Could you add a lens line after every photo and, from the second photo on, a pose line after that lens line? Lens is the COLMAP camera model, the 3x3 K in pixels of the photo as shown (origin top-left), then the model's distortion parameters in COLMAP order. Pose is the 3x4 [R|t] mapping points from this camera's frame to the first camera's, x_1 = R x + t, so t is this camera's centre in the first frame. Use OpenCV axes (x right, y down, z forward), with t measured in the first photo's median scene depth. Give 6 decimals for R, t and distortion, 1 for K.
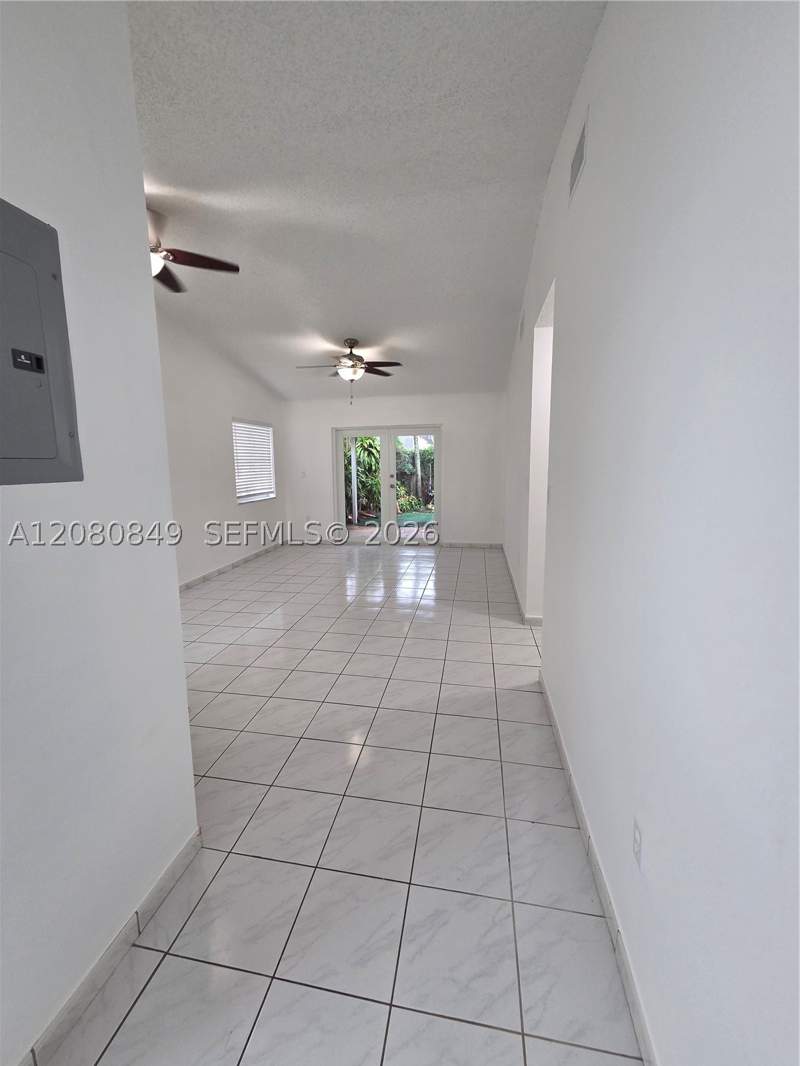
lens RADIAL K [[430.2, 0, 399.4], [0, 430.2, 529.2], [0, 0, 1]] dist [-0.034391, -0.000109]
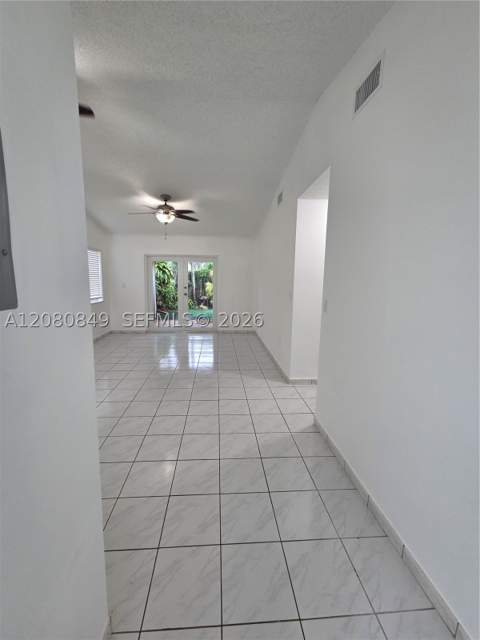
lens RADIAL K [[256.9, 0, 238.4], [0, 256.9, 315.7], [0, 0, 1]] dist [-0.022262, 0.000059]
pose [[0.967238, -0.009920, 0.253676, -0.072284], [0.012351, 0.999892, -0.007995, -0.014590], [-0.253569, 0.010866, 0.967256, 0.067834]]
